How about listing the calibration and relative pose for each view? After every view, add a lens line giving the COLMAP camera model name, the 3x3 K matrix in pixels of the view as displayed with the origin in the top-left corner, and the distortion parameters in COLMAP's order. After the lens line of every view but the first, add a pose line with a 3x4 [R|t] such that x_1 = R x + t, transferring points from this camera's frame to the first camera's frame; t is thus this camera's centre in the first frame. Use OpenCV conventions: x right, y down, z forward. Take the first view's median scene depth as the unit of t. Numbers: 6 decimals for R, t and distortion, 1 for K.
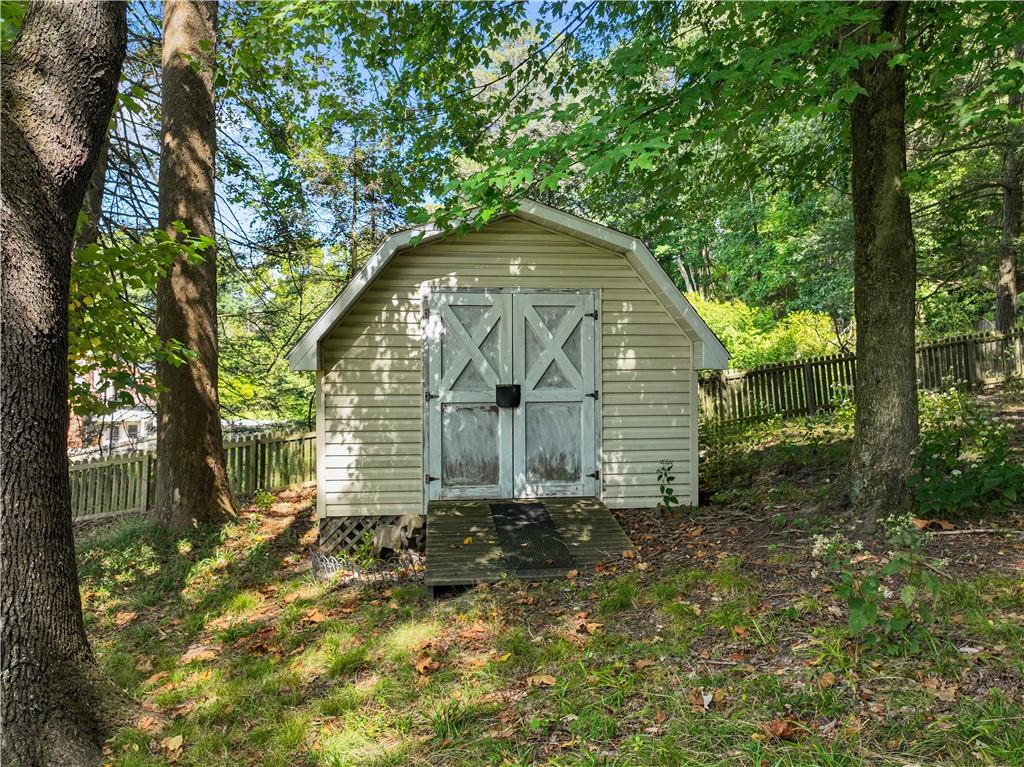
lens RADIAL K [[727.0, 0, 512.6], [0, 727.0, 379.6], [0, 0, 1]] dist [-0.003075, -0.000137]
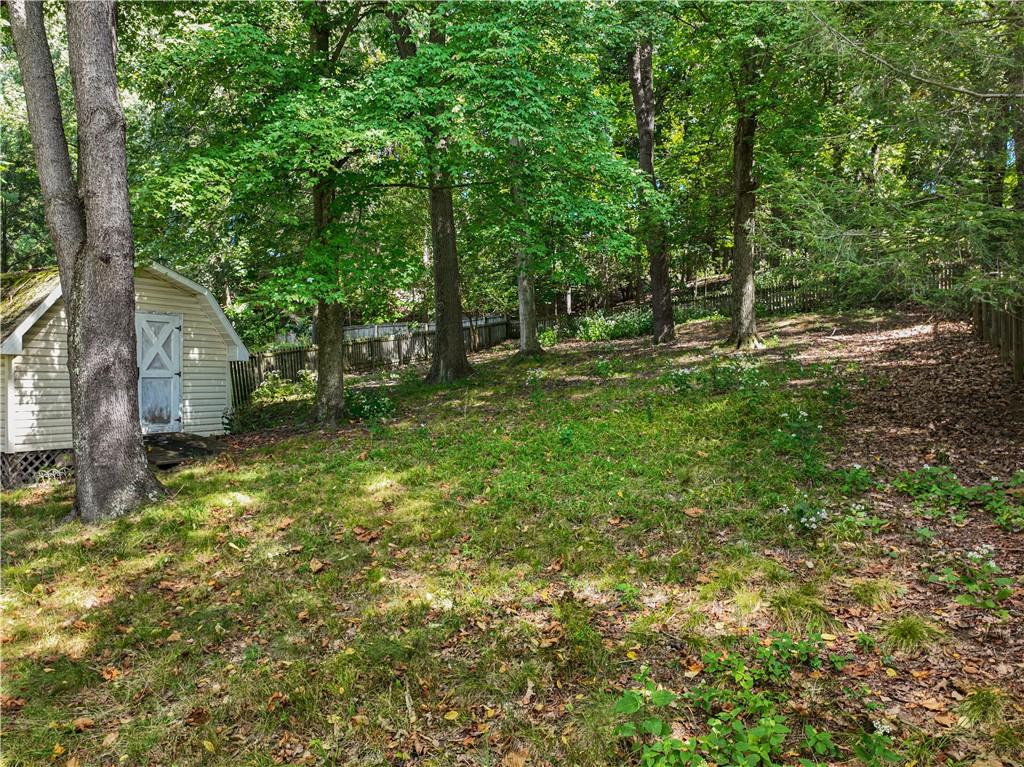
lens RADIAL K [[727.0, 0, 512.0], [0, 727.0, 382.8], [0, 0, 1]] dist [-0.003075, -0.000137]
pose [[0.597866, 0.001643, 0.801595, -0.812684], [-0.000704, 0.999999, -0.001525, 0.045079], [-0.801596, 0.000348, 0.597866, -0.691259]]
